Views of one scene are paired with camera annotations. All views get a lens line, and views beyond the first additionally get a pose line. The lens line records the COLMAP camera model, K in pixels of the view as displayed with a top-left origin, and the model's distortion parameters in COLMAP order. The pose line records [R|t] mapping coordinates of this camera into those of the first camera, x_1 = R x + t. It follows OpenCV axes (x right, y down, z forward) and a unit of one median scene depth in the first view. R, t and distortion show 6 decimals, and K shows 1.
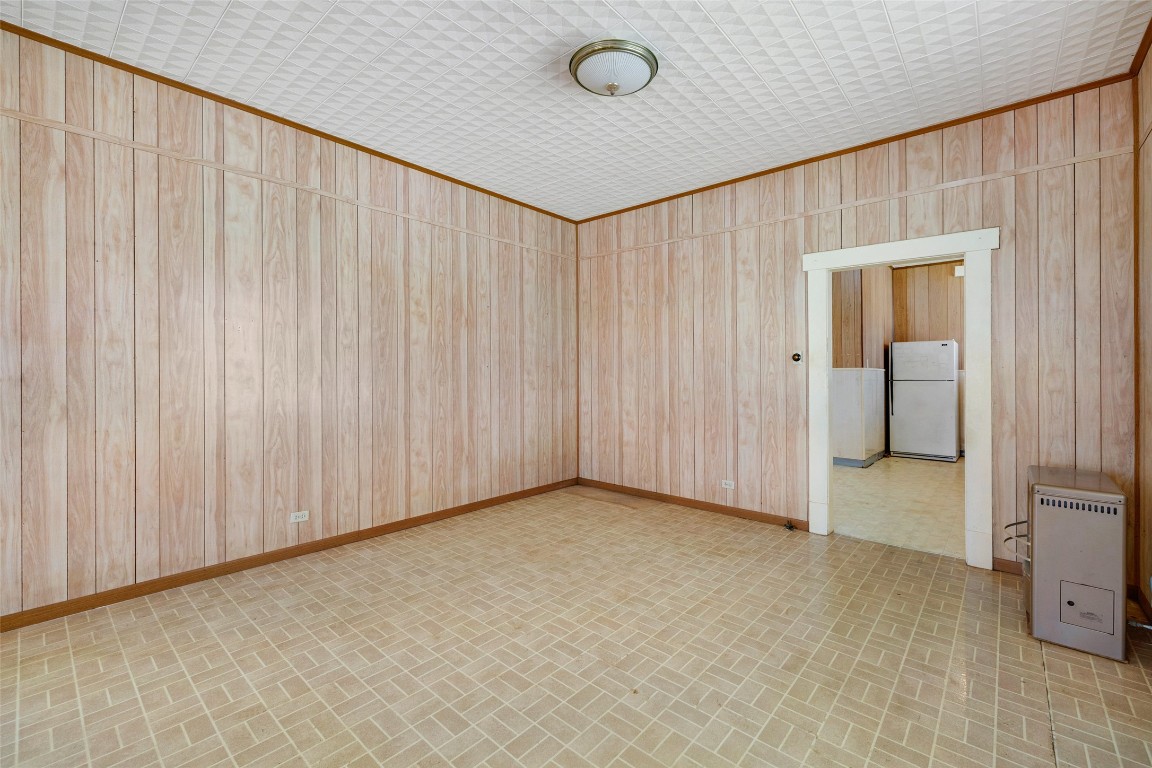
lens RADIAL K [[484.8, 0, 578.1], [0, 484.8, 375.3], [0, 0, 1]] dist [-0.003784, 0.001258]
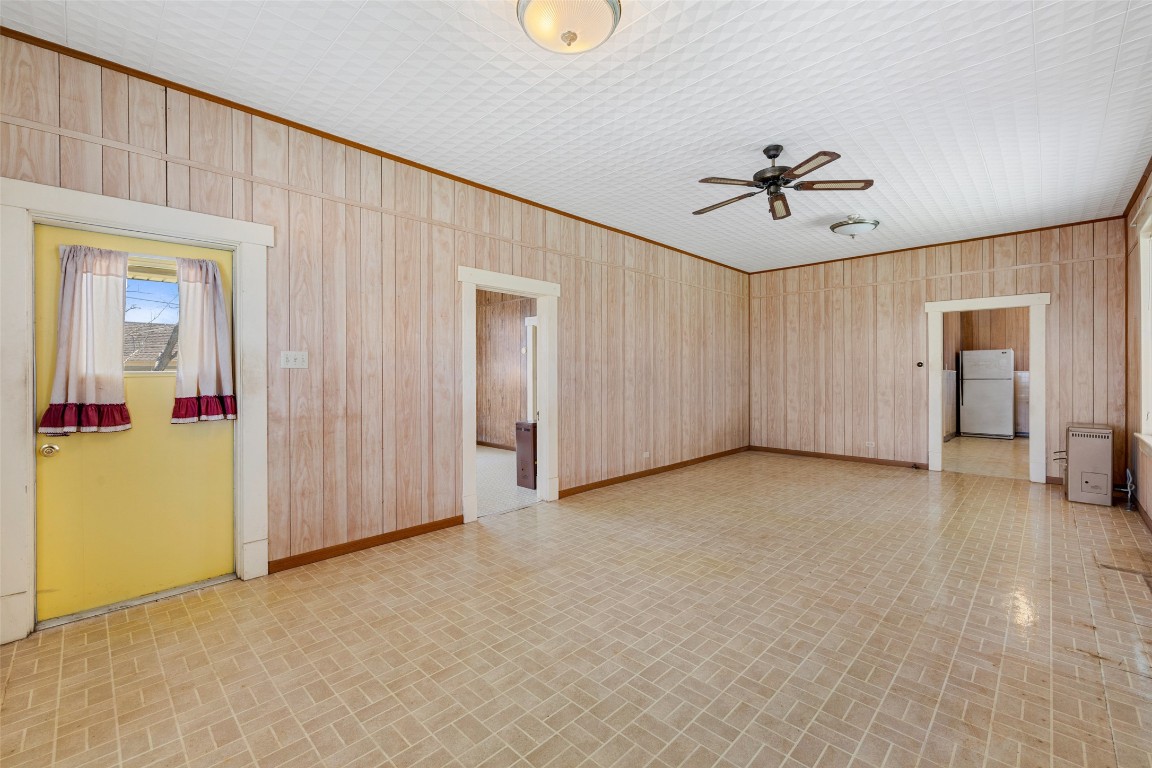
lens RADIAL K [[484.8, 0, 575.5], [0, 484.8, 381.0], [0, 0, 1]] dist [-0.003784, 0.001258]
pose [[0.998705, -0.004641, -0.050665, -0.635807], [0.005054, 0.999955, 0.008019, -0.000727], [0.050625, -0.008265, 0.998684, -0.702798]]
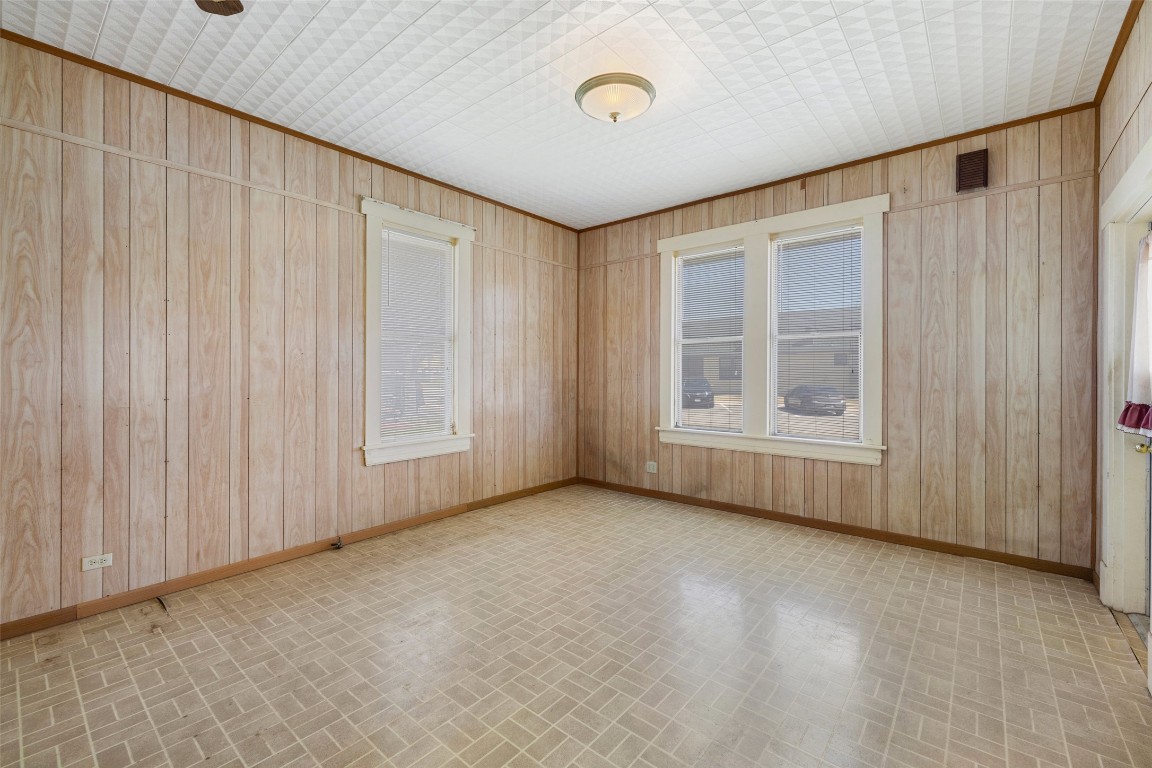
lens RADIAL K [[484.8, 0, 575.3], [0, 484.8, 375.6], [0, 0, 1]] dist [-0.003784, 0.001258]
pose [[-0.999514, 0.000550, -0.031159, -0.590477], [0.000279, 0.999962, 0.008714, -0.007541], [0.031163, 0.008701, -0.999476, 0.528095]]
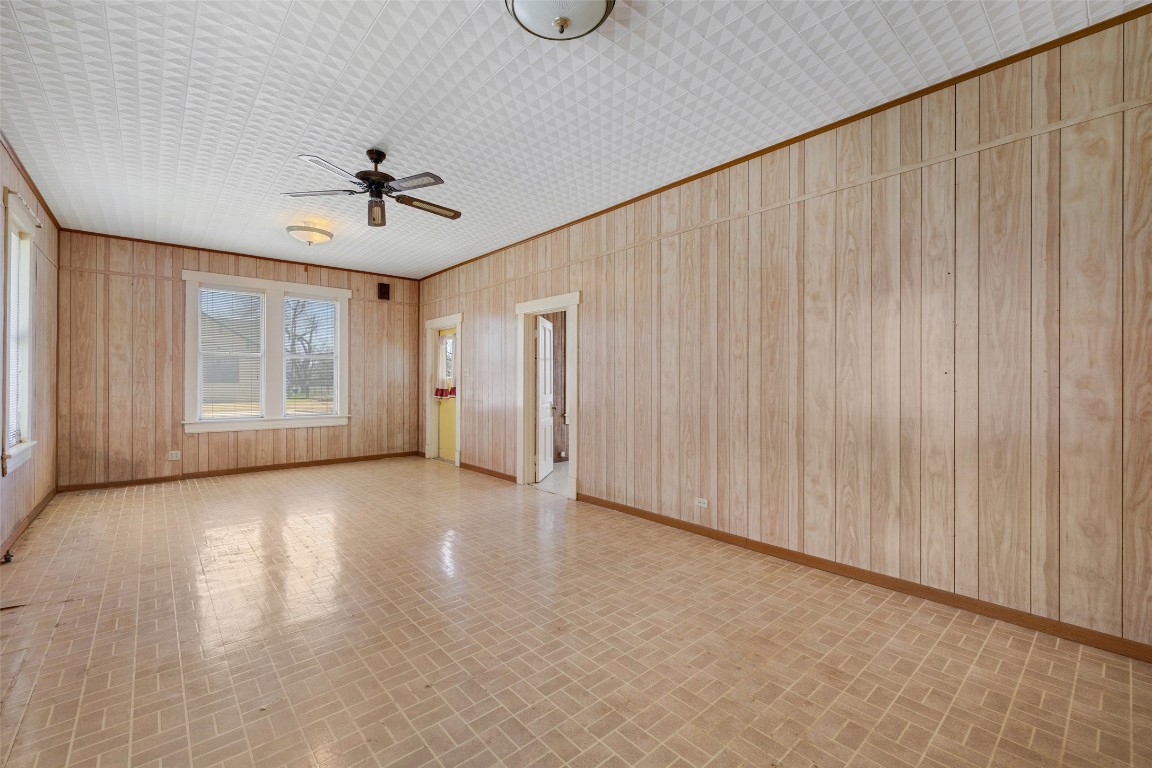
lens RADIAL K [[484.8, 0, 570.3], [0, 484.8, 383.8], [0, 0, 1]] dist [-0.003784, 0.001258]
pose [[-0.131076, 0.006198, -0.991353, 0.548628], [-0.008203, 0.999939, 0.007337, -0.005082], [0.991338, 0.009094, -0.131017, 0.708663]]
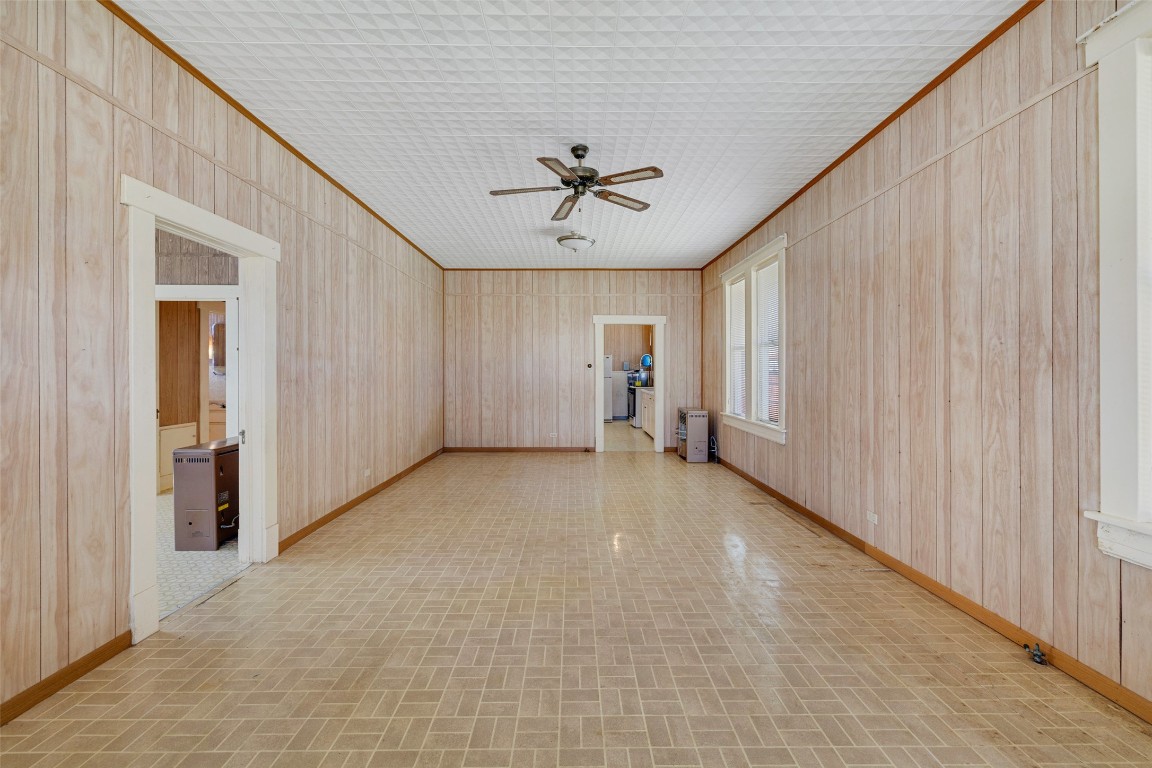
lens RADIAL K [[484.8, 0, 576.7], [0, 484.8, 377.0], [0, 0, 1]] dist [-0.003784, 0.001258]
pose [[0.742756, -0.008765, 0.669505, -0.926631], [0.005910, 0.999961, 0.006535, -0.004978], [-0.669536, -0.000897, 0.742779, -0.448431]]
